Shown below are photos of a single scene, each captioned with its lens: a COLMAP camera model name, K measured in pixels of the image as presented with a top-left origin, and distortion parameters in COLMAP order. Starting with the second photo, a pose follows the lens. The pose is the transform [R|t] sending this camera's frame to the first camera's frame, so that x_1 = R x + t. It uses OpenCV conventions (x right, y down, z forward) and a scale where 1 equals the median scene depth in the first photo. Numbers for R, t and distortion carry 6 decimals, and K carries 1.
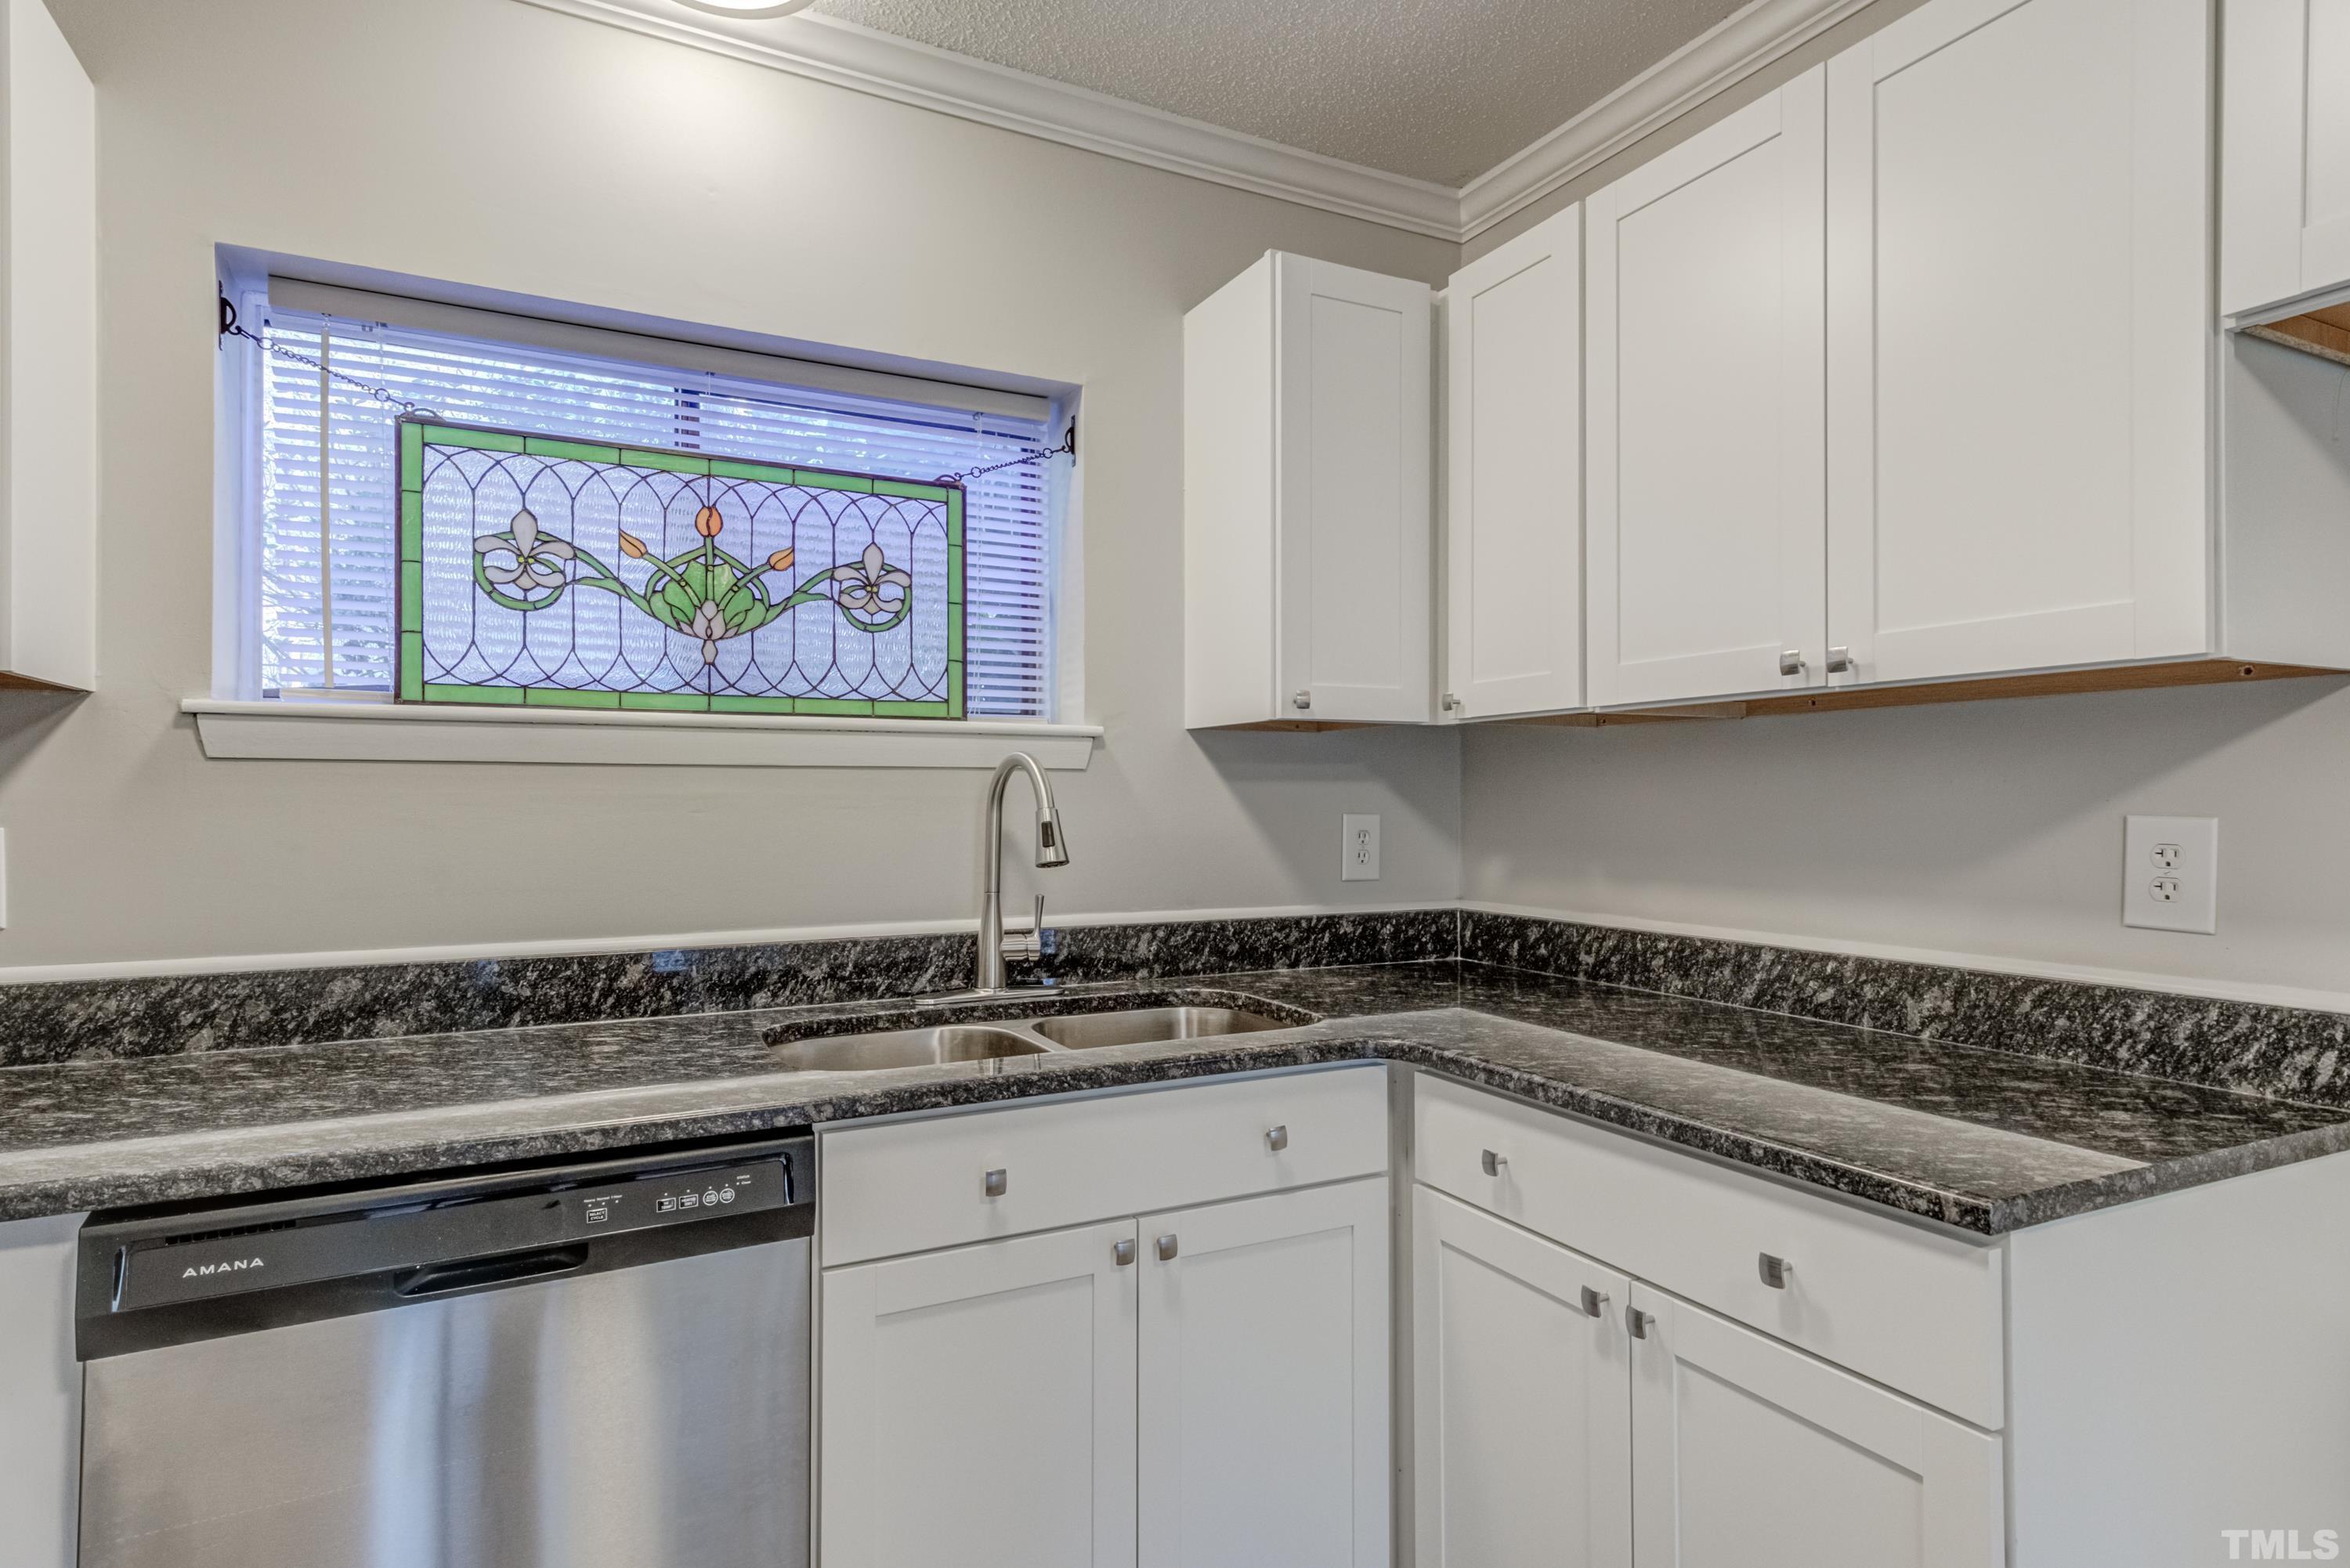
lens RADIAL K [[1289.9, 0, 1208.6], [0, 1289.9, 791.2], [0, 0, 1]] dist [0.044299, -0.029003]
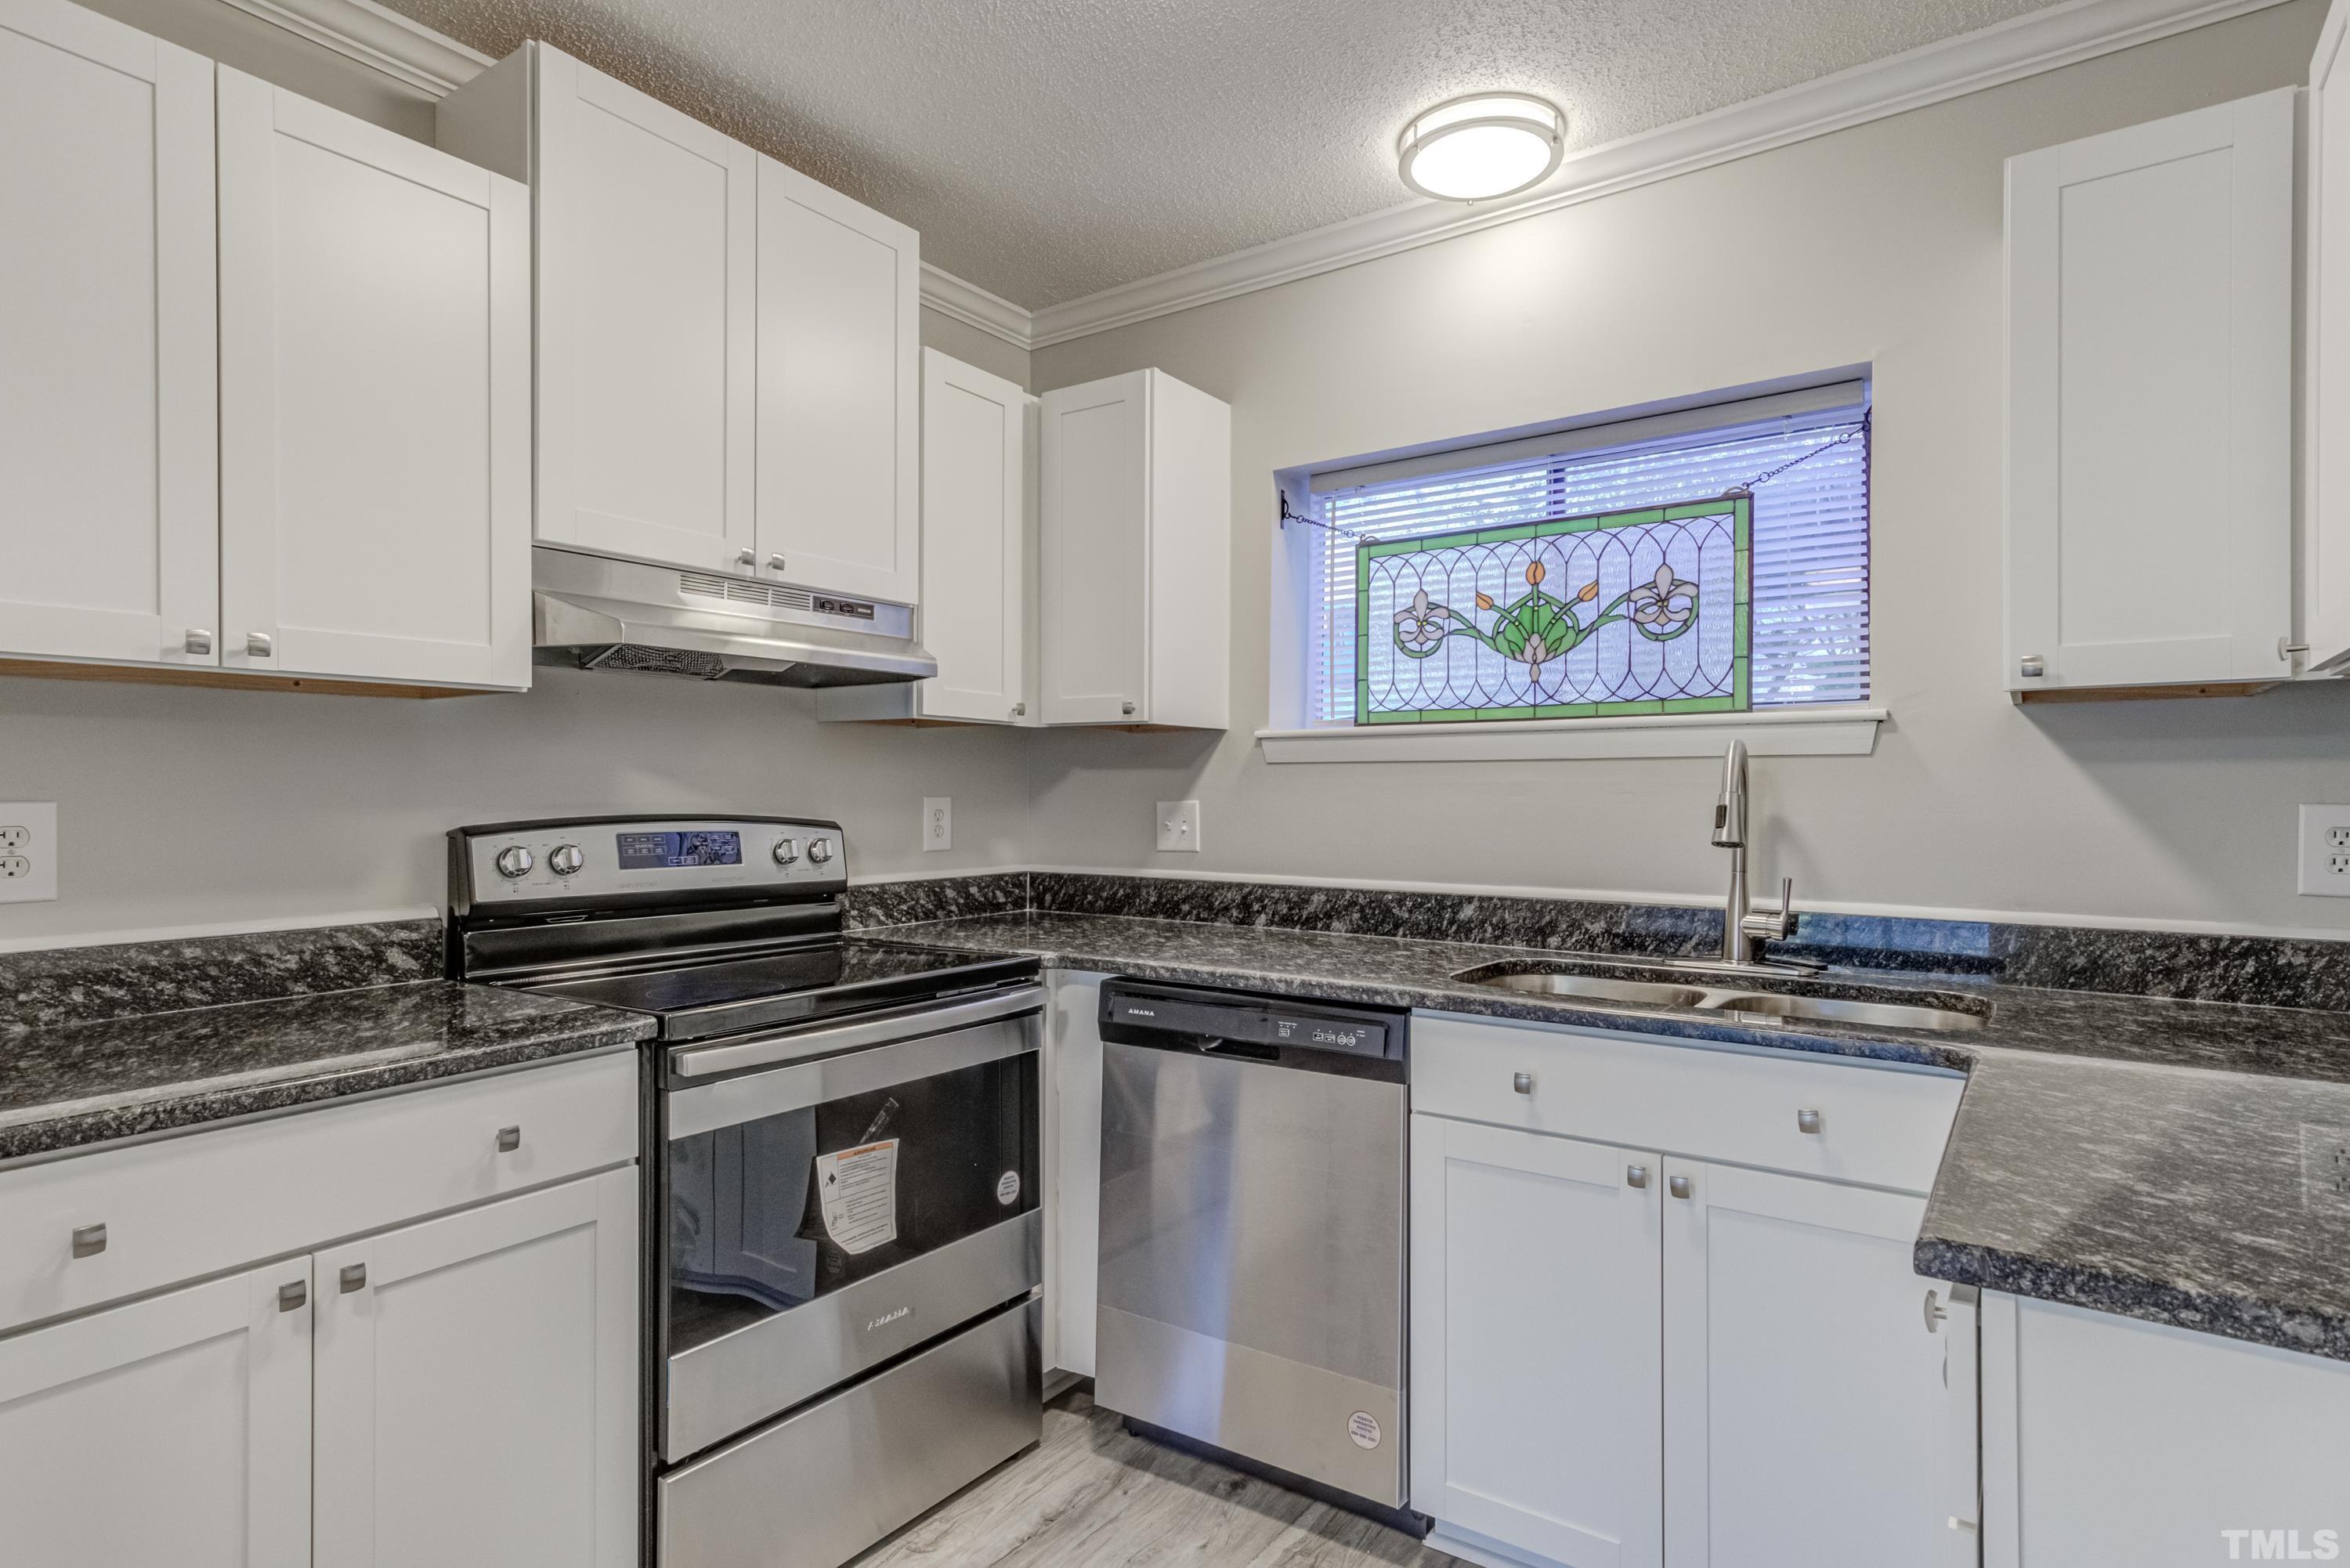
lens RADIAL K [[1182.9, 0, 1030.3], [0, 1182.9, 784.9], [0, 0, 1]] dist [0.036959, -0.020273]
pose [[0.387036, -0.003327, -0.922059, 0.532508], [0.003067, 0.999993, -0.002321, 0.006629], [0.922060, -0.001930, 0.387043, 0.071866]]
